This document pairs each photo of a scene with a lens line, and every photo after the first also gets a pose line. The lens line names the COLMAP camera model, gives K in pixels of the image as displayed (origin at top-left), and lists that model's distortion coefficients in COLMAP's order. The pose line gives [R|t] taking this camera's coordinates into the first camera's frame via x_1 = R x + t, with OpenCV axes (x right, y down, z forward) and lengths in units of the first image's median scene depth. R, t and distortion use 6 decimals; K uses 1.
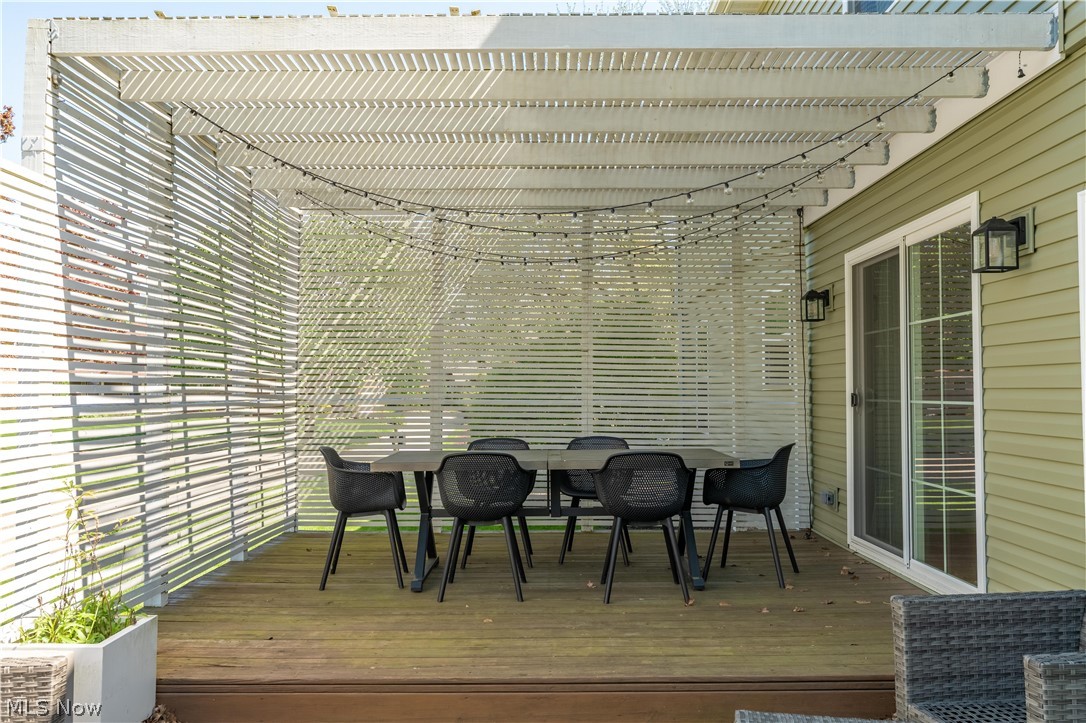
lens RADIAL K [[870.8, 0, 545.5], [0, 870.8, 362.9], [0, 0, 1]] dist [0.008913, -0.004501]
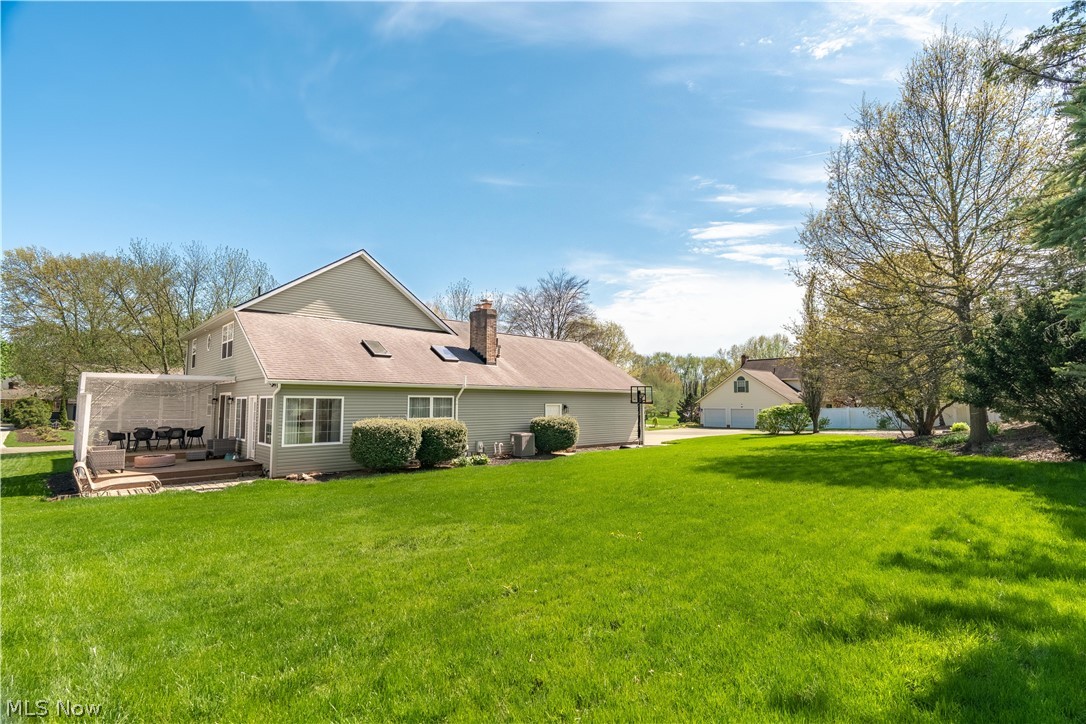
lens RADIAL K [[518.3, 0, 543.3], [0, 518.3, 359.1], [0, 0, 1]] dist [-0.003293, -0.000448]
pose [[0.726019, 0.055910, 0.685399, -0.547960], [-0.021978, 0.998067, -0.058134, -0.236816], [-0.687324, 0.027143, 0.725844, -3.534633]]
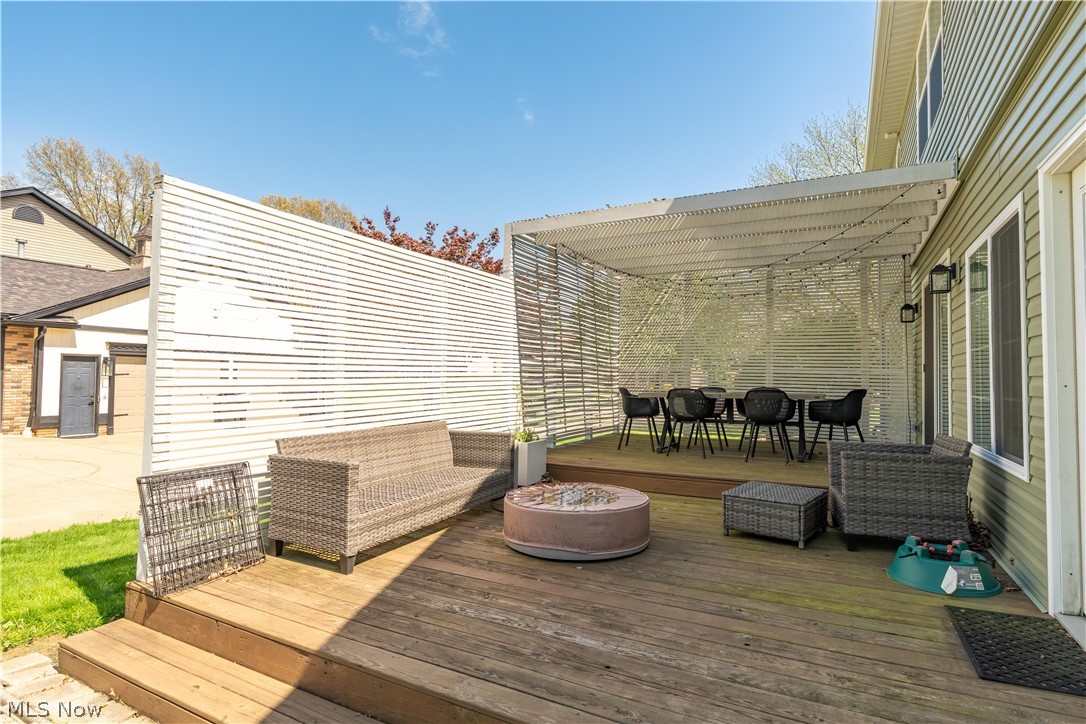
lens RADIAL K [[559.7, 0, 541.0], [0, 559.7, 362.3], [0, 0, 1]] dist [0.000872, 0.000892]
pose [[0.887147, -0.002123, -0.461481, 0.232306], [0.003956, 0.999988, 0.003003, 0.030078], [0.461469, -0.004490, 0.887145, -0.371927]]
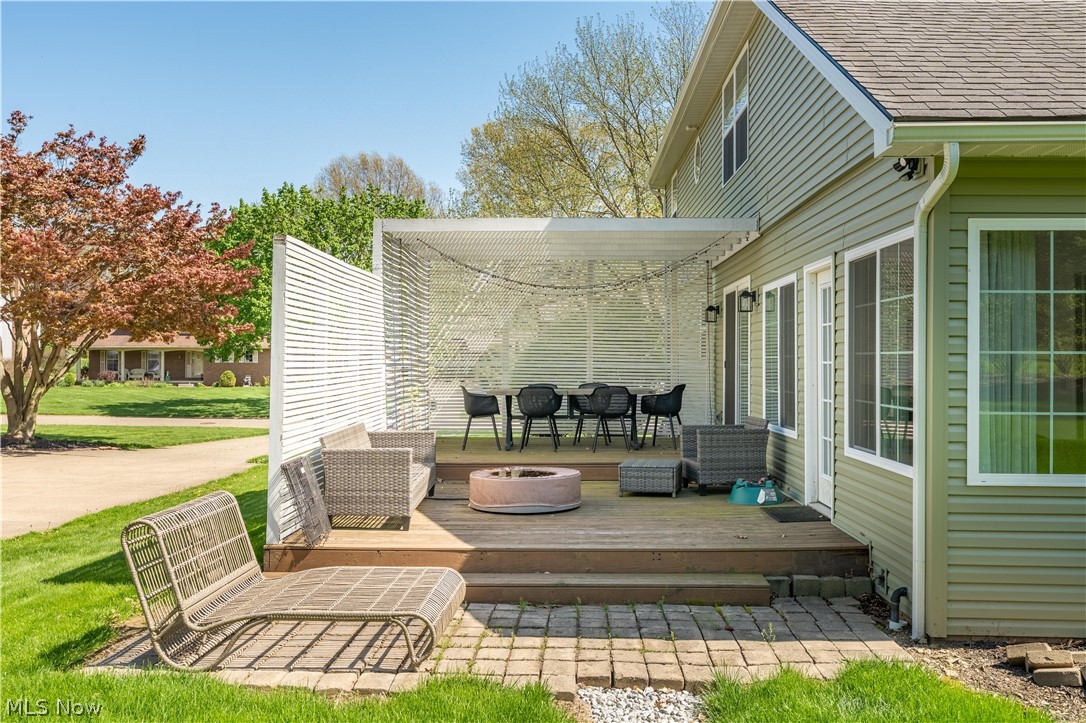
lens RADIAL K [[942.9, 0, 540.8], [0, 942.9, 362.8], [0, 0, 1]] dist [-0.000876, 0.000478]
pose [[0.999695, 0.003651, -0.024422, -0.007224], [-0.002866, 0.999480, 0.032115, -0.032683], [0.024527, -0.032036, 0.999186, -1.323229]]
